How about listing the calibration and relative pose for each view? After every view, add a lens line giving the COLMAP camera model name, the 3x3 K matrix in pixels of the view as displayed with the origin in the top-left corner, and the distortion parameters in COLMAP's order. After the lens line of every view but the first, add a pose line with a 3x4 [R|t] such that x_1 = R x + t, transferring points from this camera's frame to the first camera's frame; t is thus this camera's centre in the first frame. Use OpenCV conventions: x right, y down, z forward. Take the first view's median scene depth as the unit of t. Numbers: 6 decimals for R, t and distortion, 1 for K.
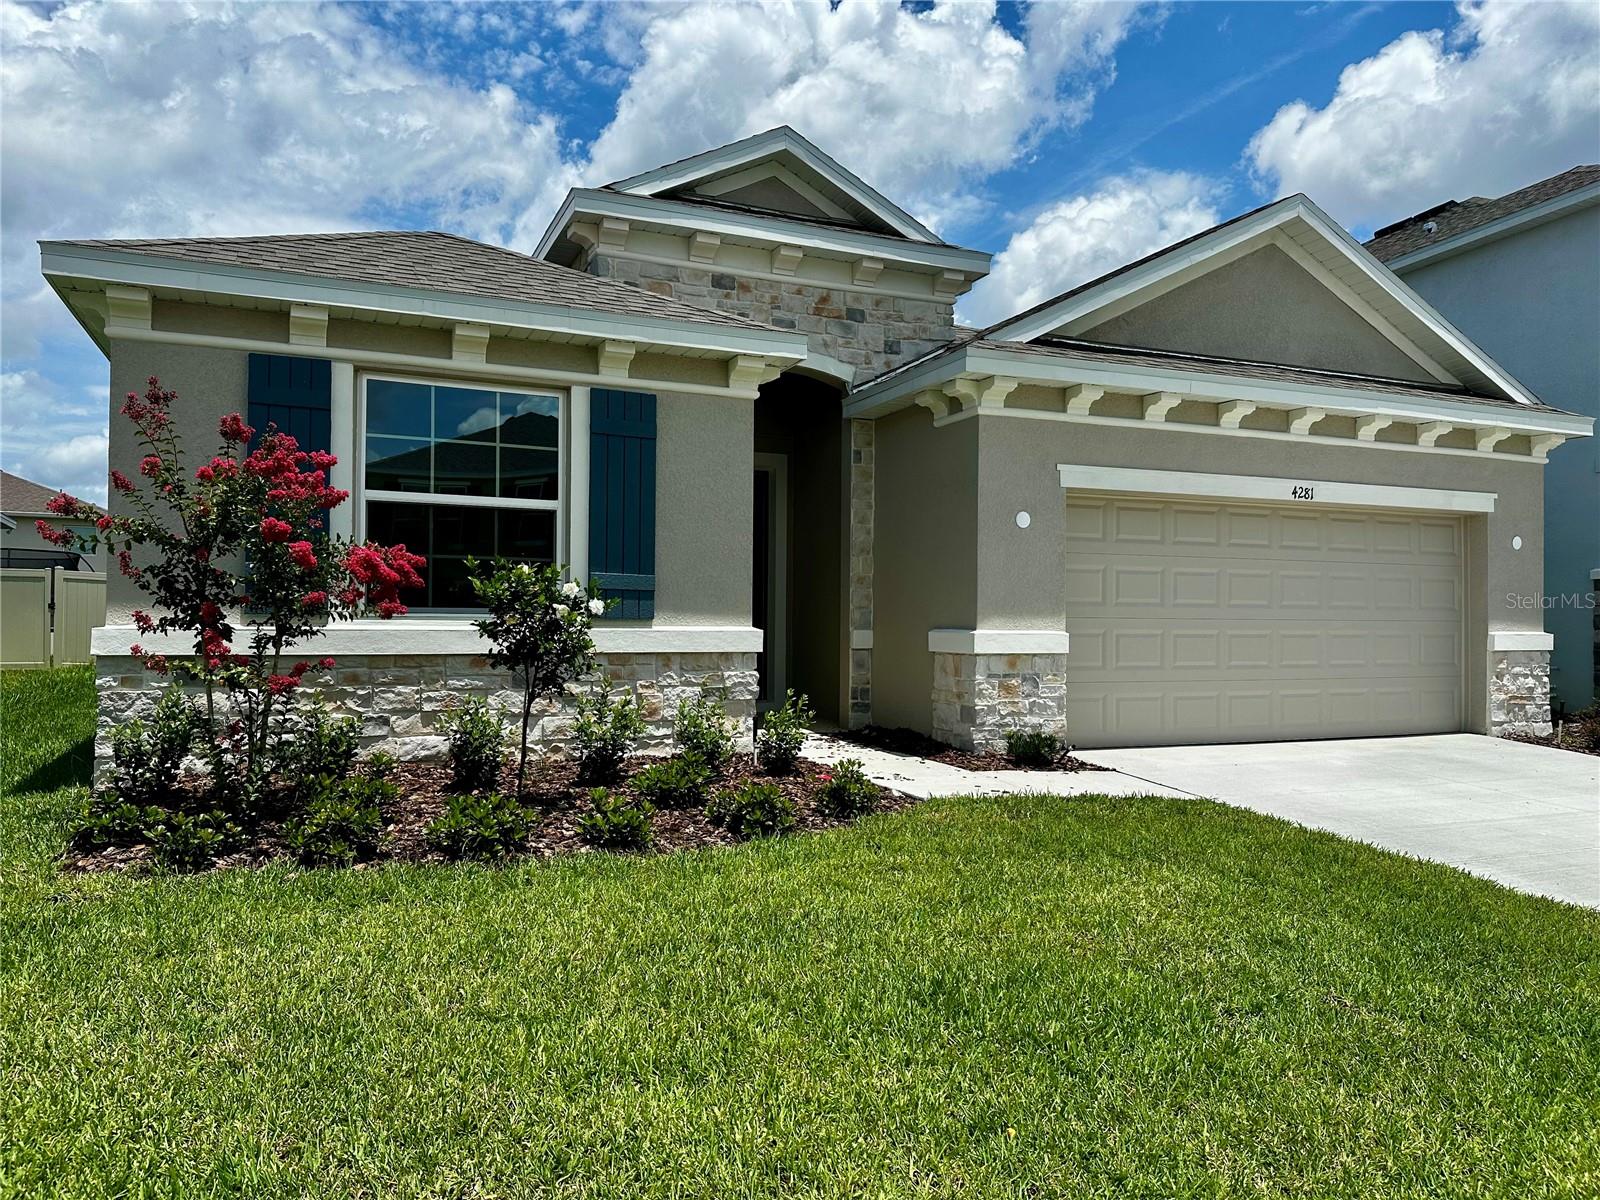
lens RADIAL K [[1109.1, 0, 788.9], [0, 1109.1, 608.0], [0, 0, 1]] dist [0.146773, -0.226201]
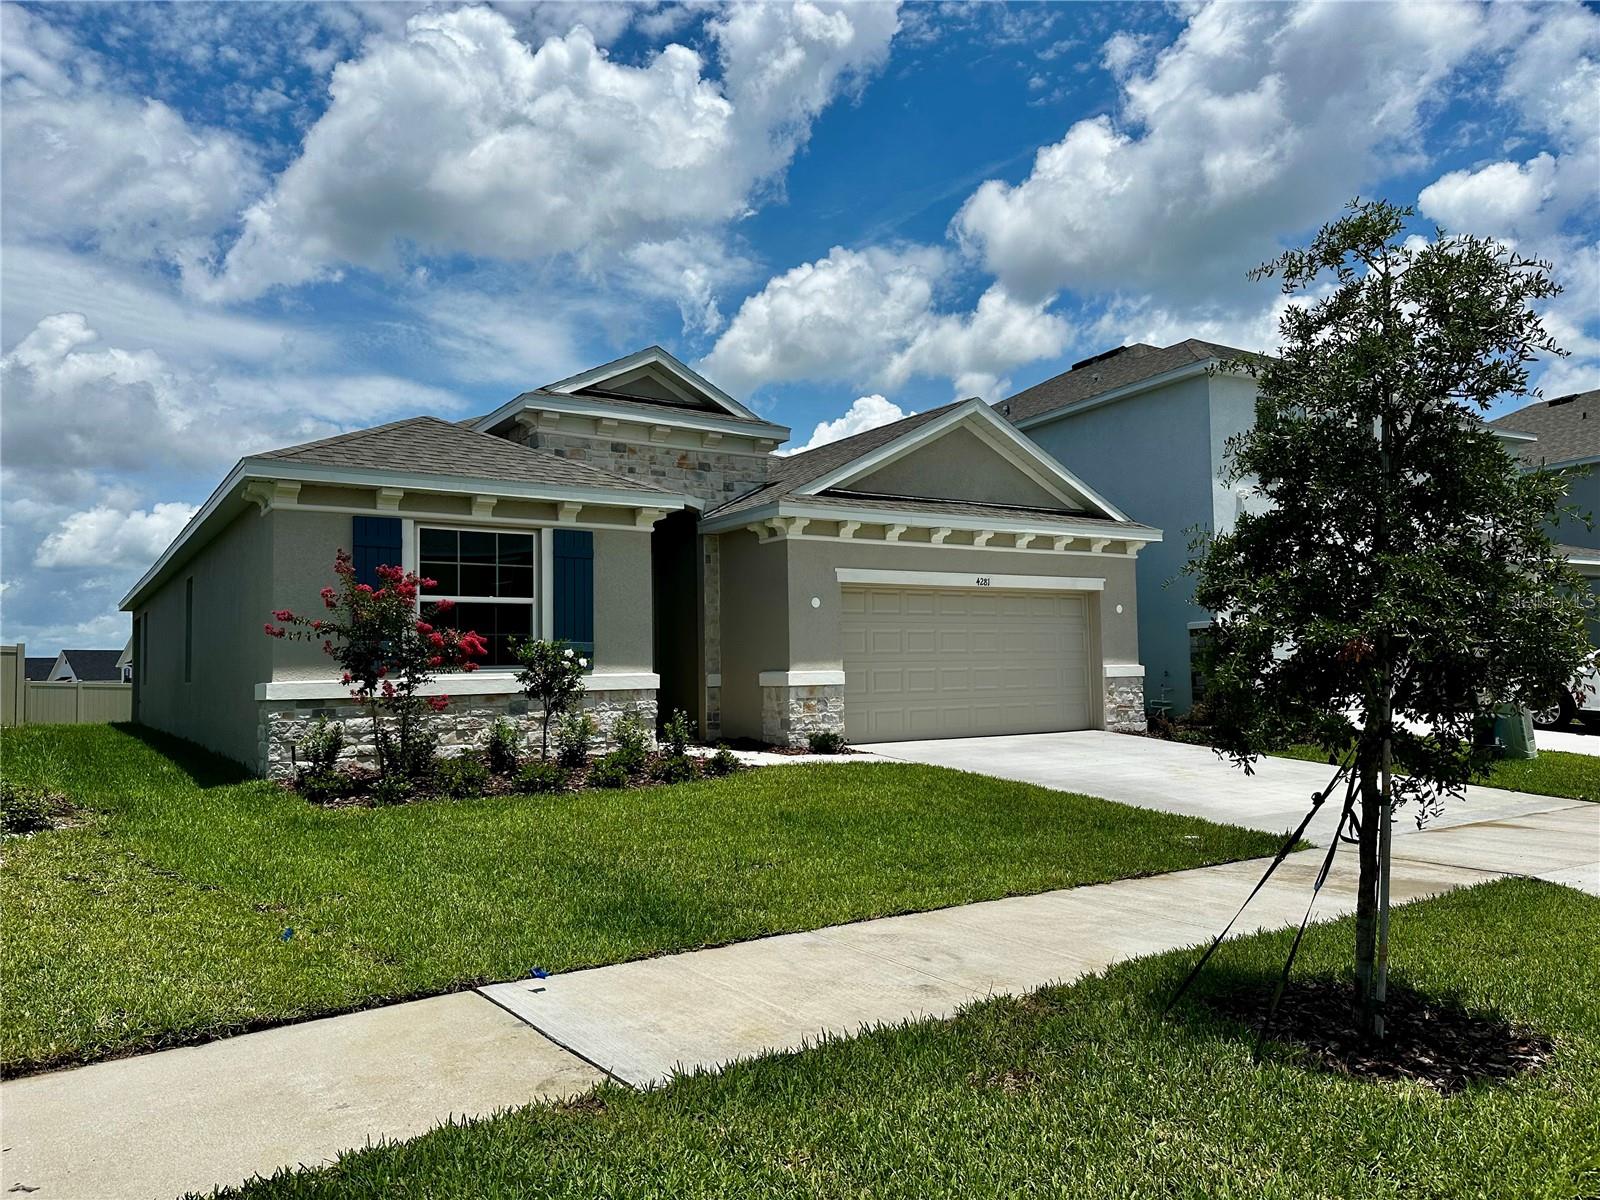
lens RADIAL K [[1109.1, 0, 788.9], [0, 1109.1, 608.0], [0, 0, 1]] dist [0.146773, -0.226201]
pose [[0.984430, -0.016272, 0.175022, -0.110941], [0.024248, 0.998758, -0.043529, -0.001842], [-0.174096, 0.047096, 0.983602, -0.579999]]
